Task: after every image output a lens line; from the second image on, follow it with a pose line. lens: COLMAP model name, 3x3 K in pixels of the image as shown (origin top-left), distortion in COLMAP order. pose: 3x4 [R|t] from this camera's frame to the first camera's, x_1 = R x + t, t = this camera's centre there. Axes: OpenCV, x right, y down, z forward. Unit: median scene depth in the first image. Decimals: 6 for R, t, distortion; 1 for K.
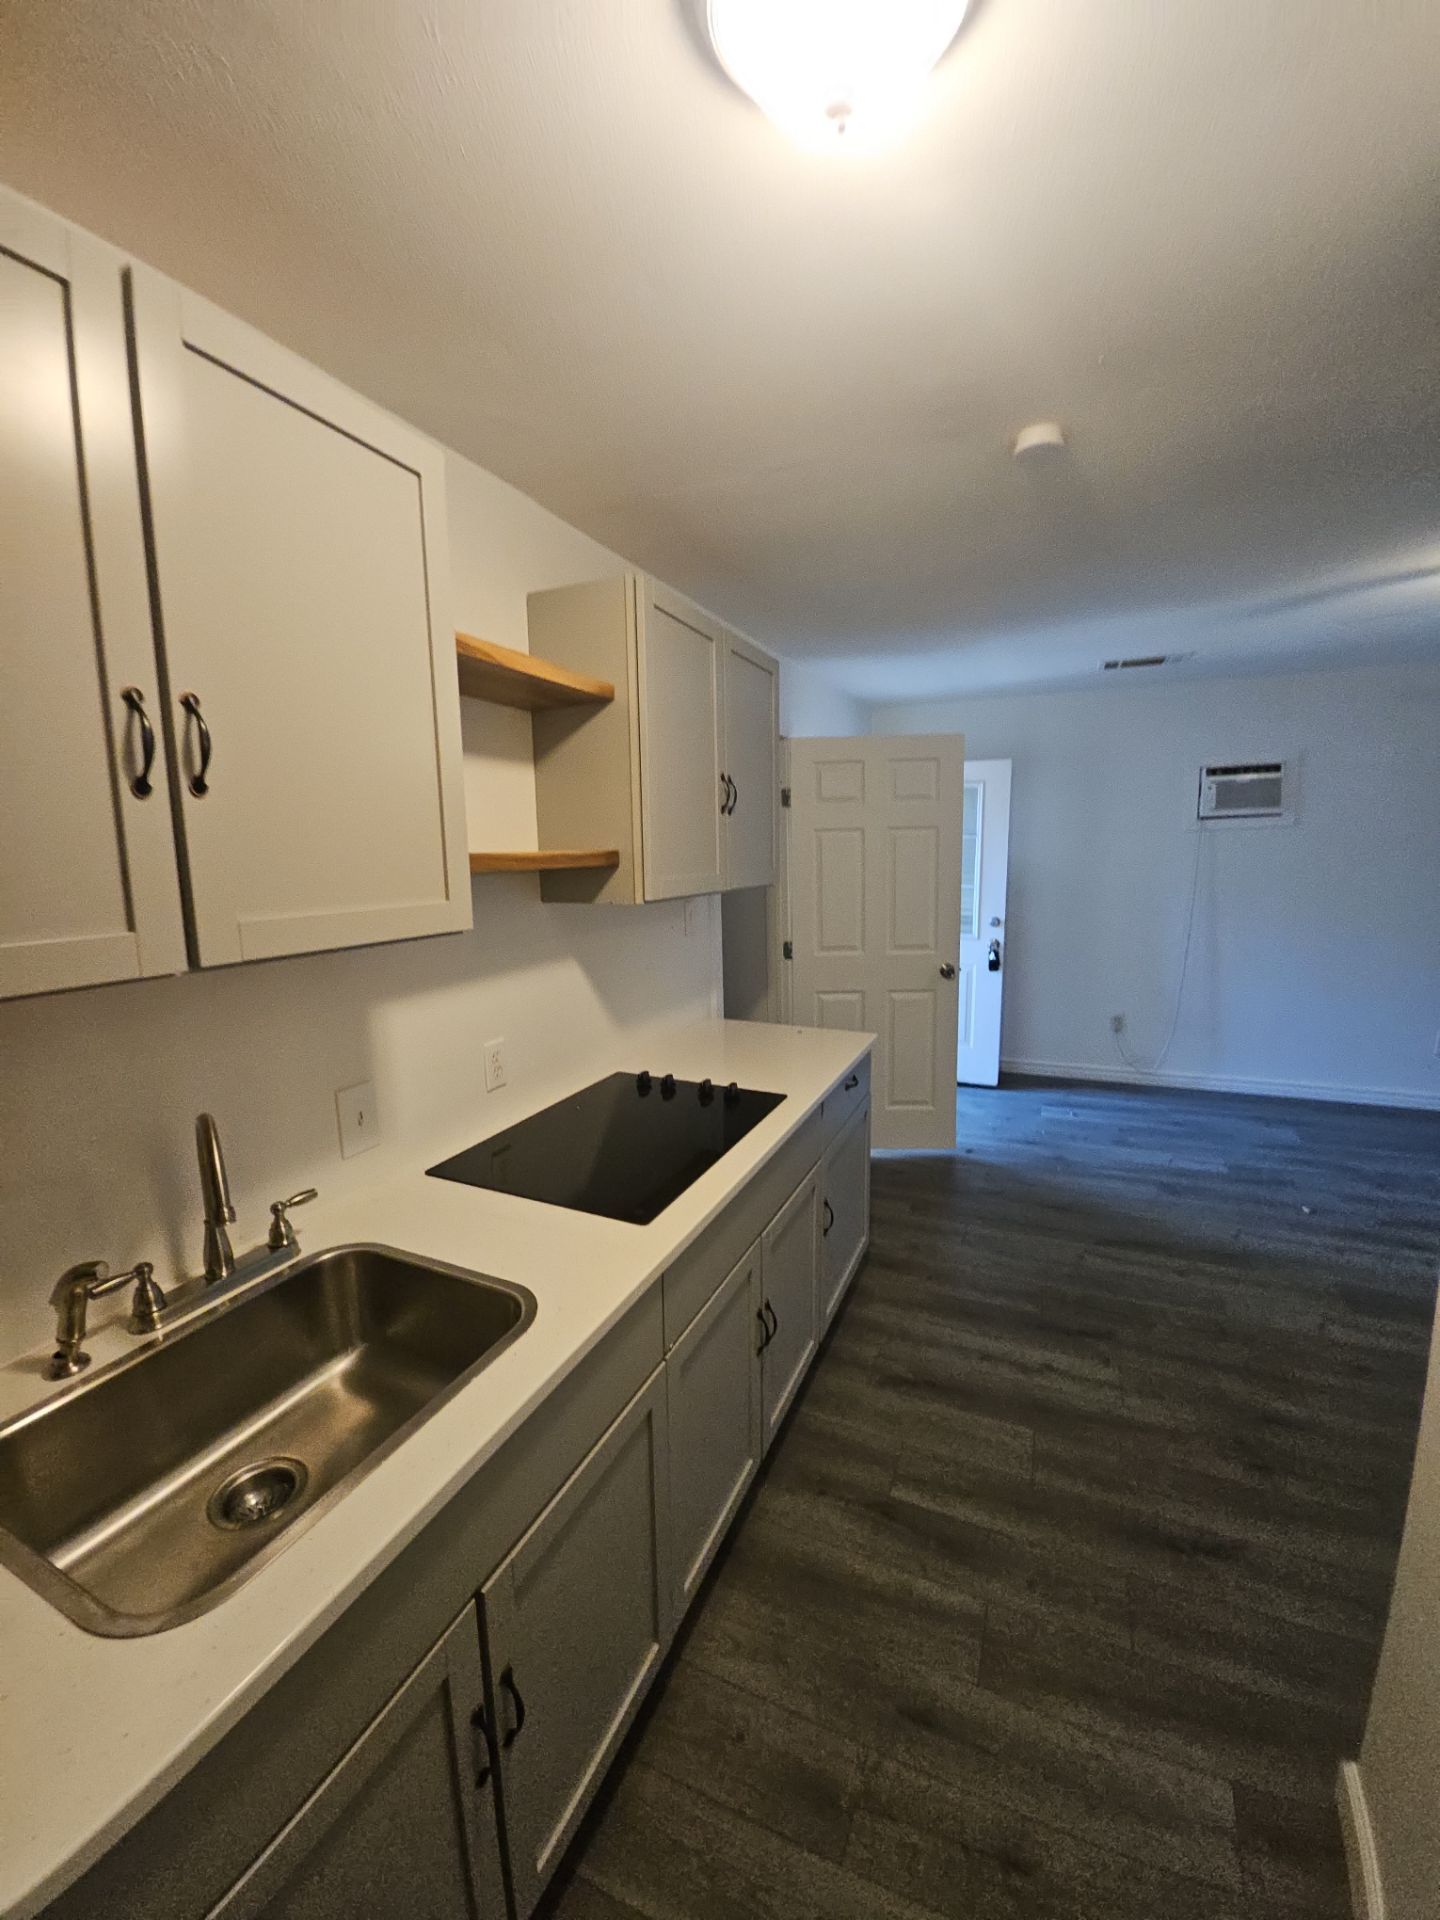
lens RADIAL K [[761.0, 0, 712.5], [0, 761.0, 959.3], [0, 0, 1]] dist [0.000048, -0.009578]
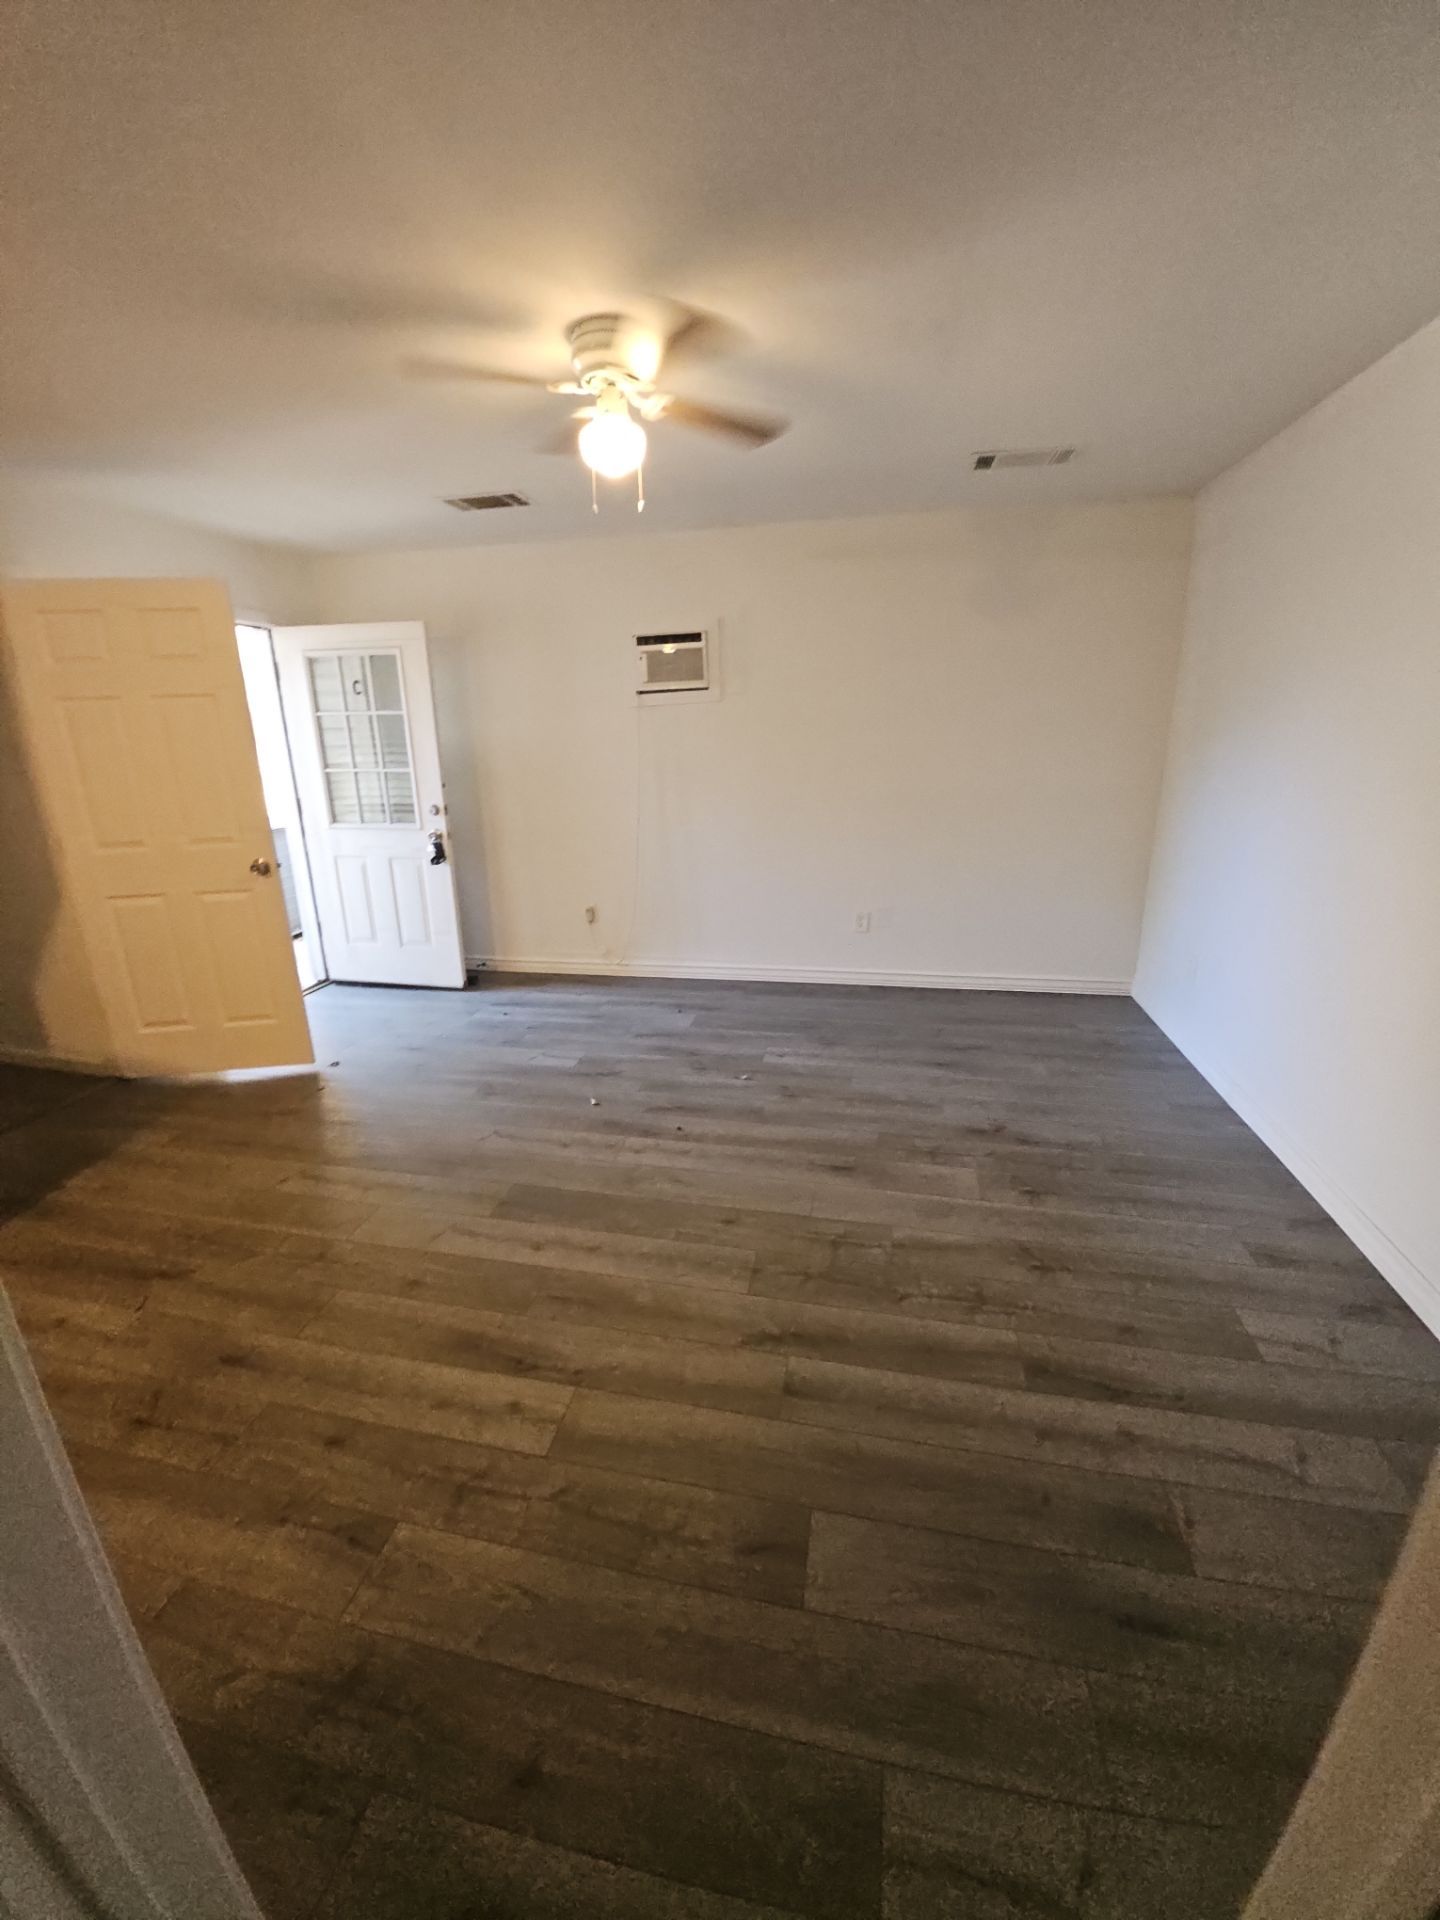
lens RADIAL K [[761.0, 0, 712.5], [0, 761.0, 959.3], [0, 0, 1]] dist [0.000048, -0.009578]
pose [[0.977408, -0.059364, 0.202855, 0.563627], [0.032448, 0.990514, 0.133527, 0.018579], [-0.208858, -0.123928, 0.970062, 0.033094]]
